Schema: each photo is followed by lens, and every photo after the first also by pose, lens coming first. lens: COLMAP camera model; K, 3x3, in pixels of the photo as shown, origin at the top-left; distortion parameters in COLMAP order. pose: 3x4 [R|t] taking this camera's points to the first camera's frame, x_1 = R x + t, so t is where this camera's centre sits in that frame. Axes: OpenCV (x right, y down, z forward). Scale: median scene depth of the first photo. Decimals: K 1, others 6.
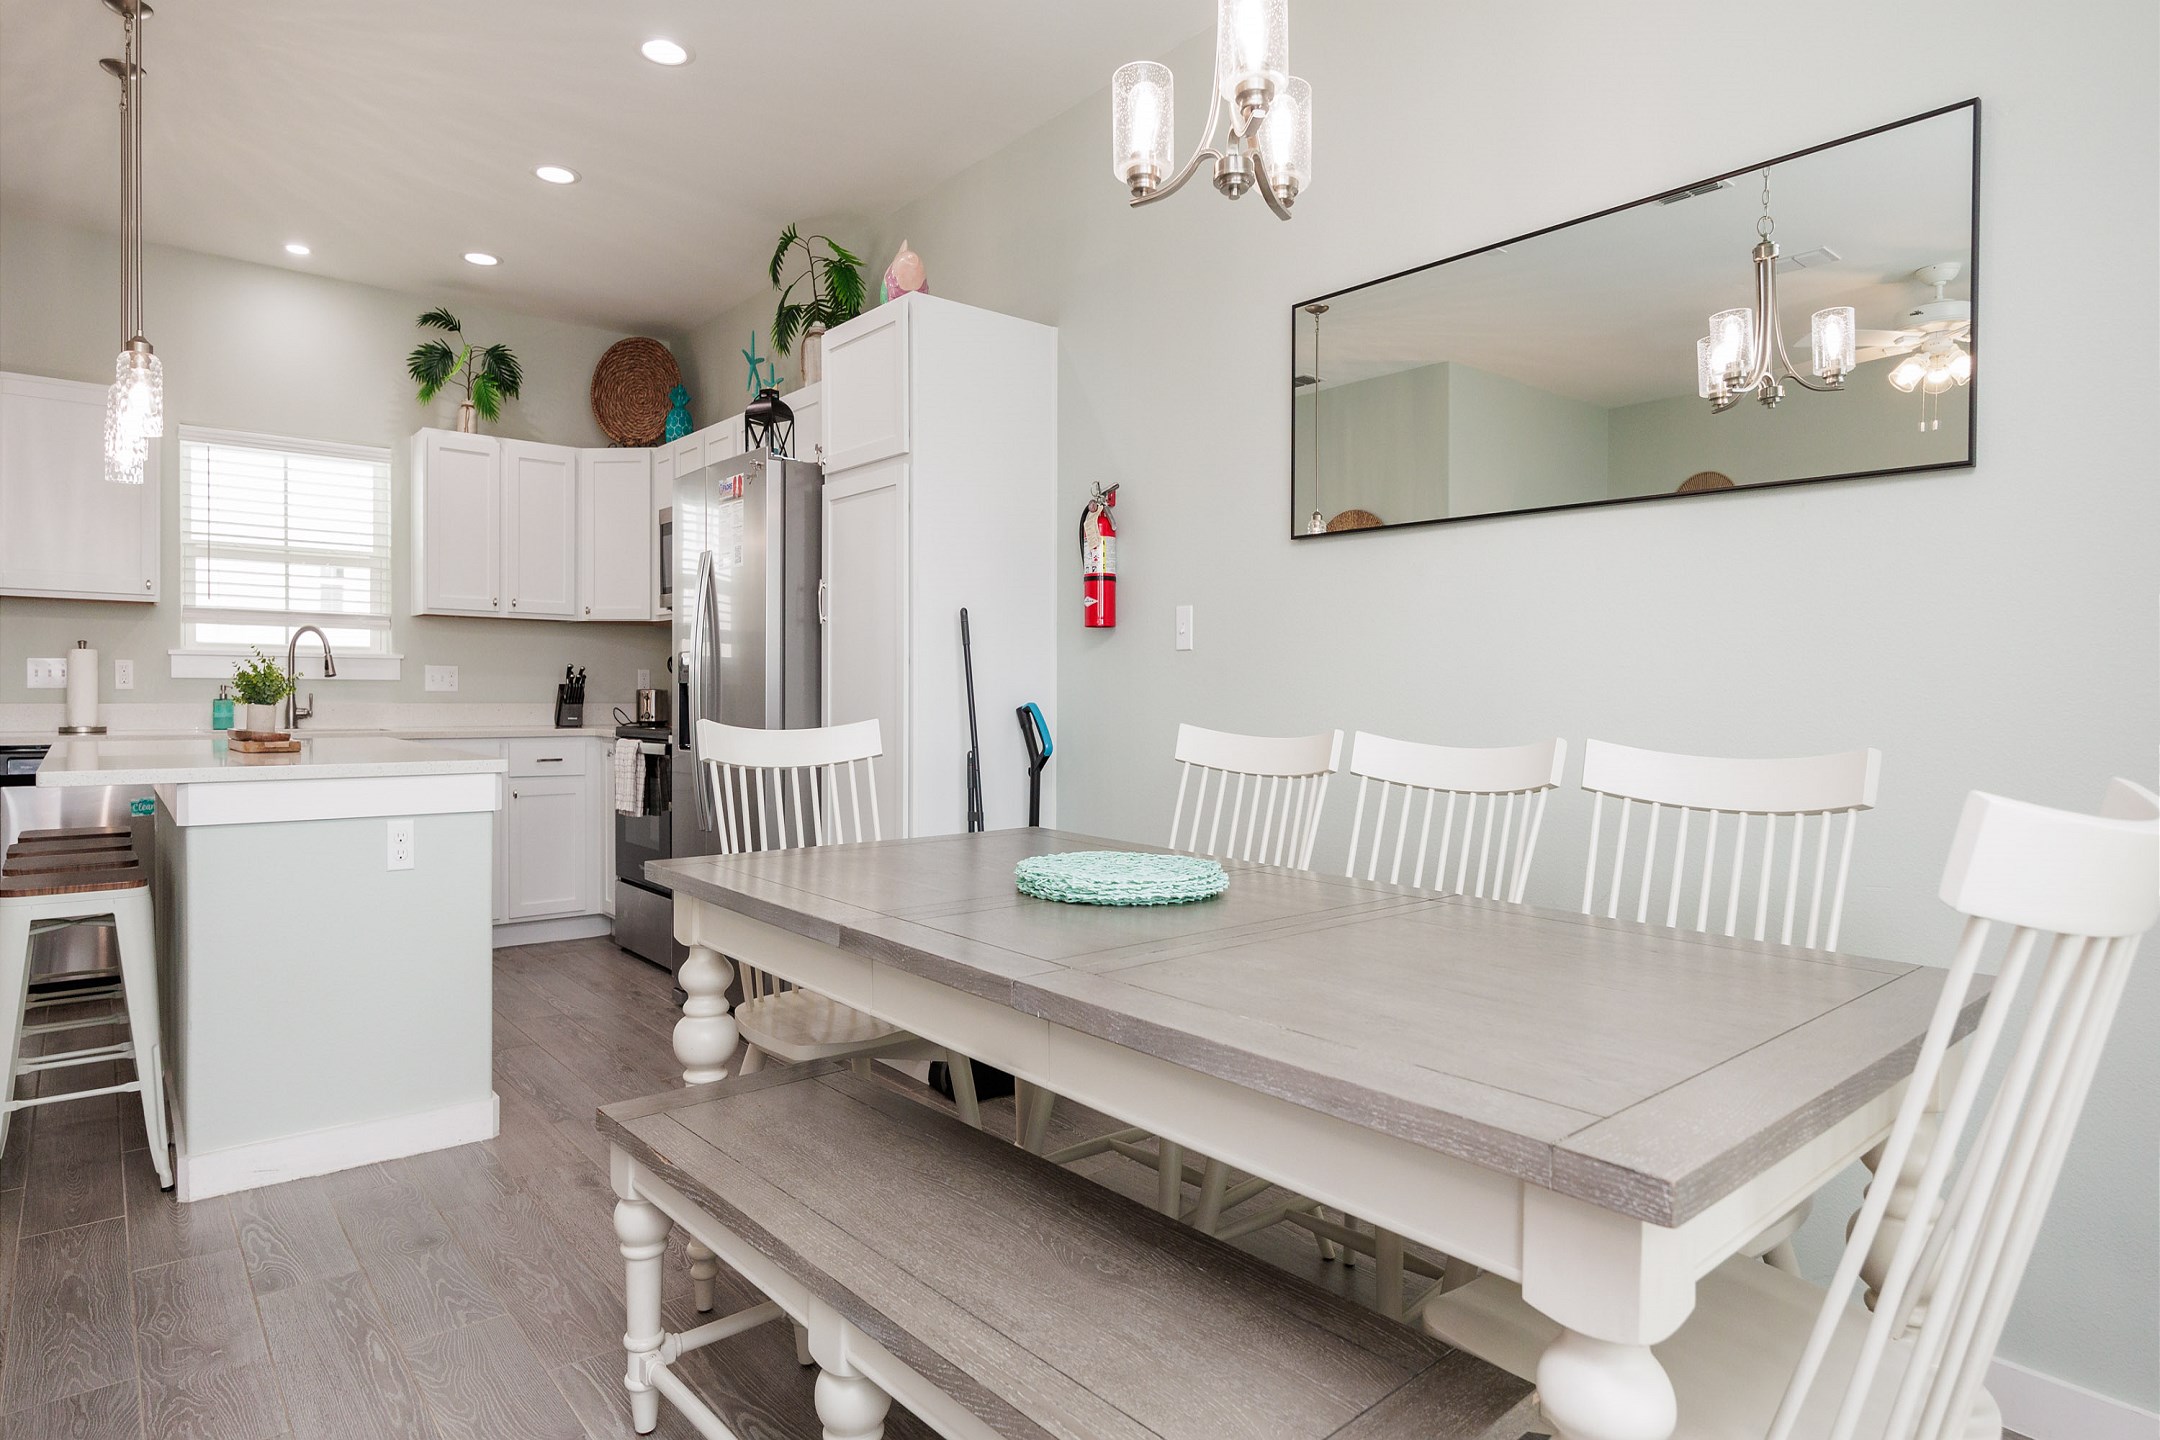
lens RADIAL K [[1206.3, 0, 1094.2], [0, 1206.3, 706.8], [0, 0, 1]] dist [-0.000684, 0.001783]
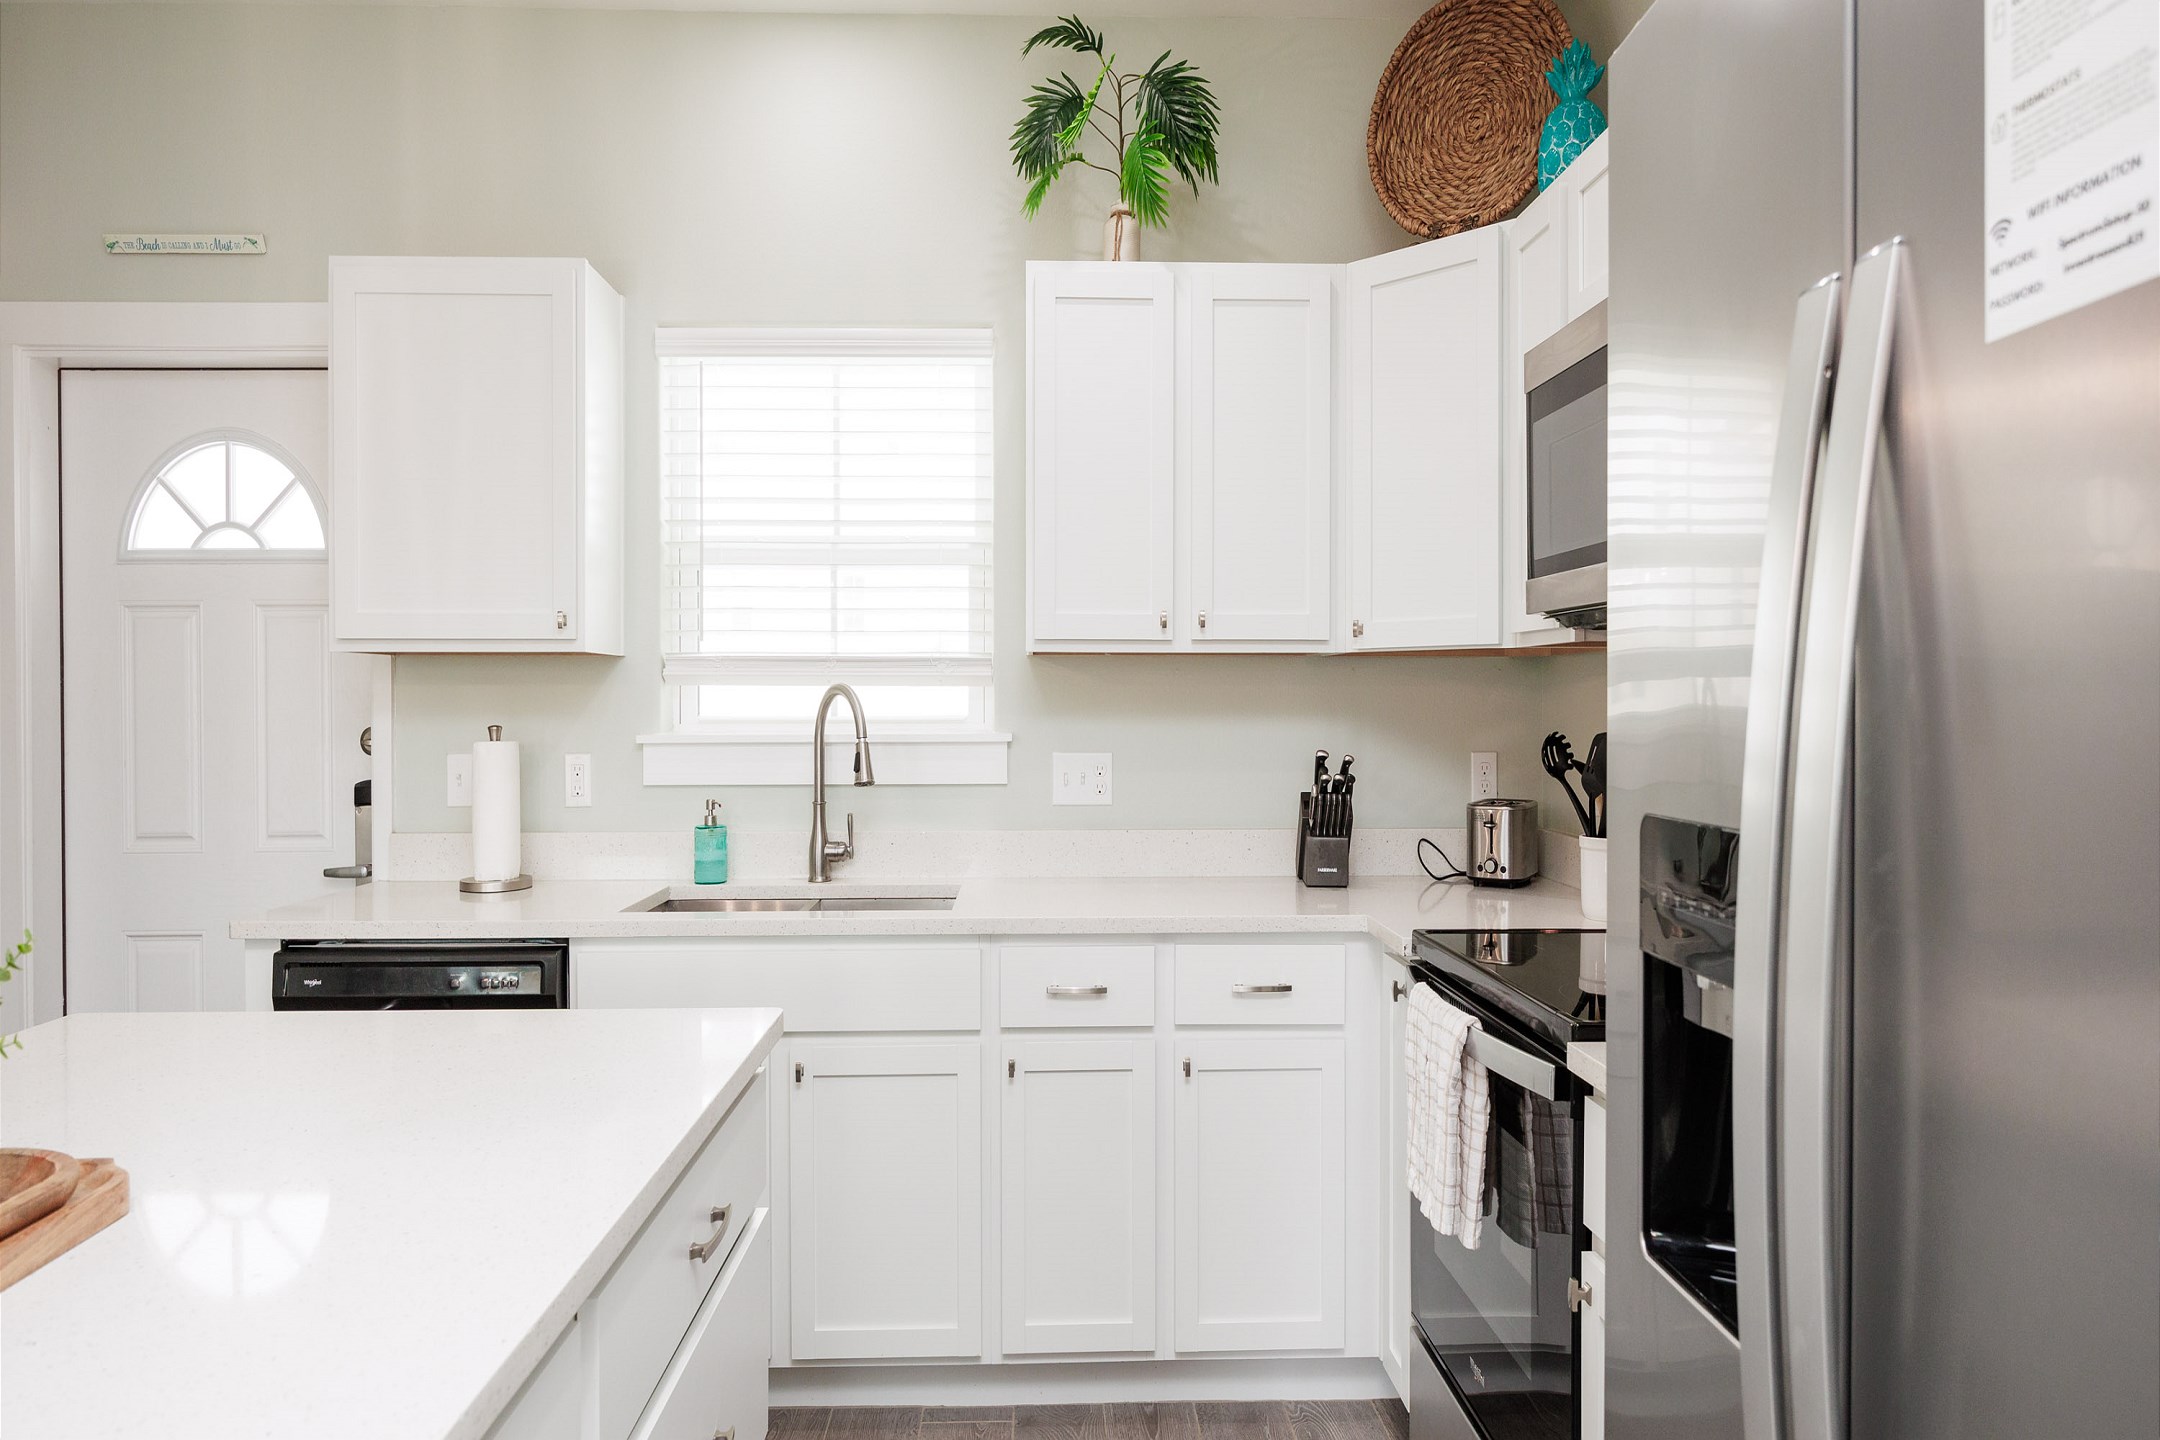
lens RADIAL K [[1206.3, 0, 1089.5], [0, 1206.3, 712.5], [0, 0, 1]] dist [-0.000684, 0.001783]
pose [[0.783284, -0.000300, -0.621664, -0.234727], [-0.000833, 0.999998, -0.001532, -0.050972], [0.621664, 0.001718, 0.783282, 0.625864]]
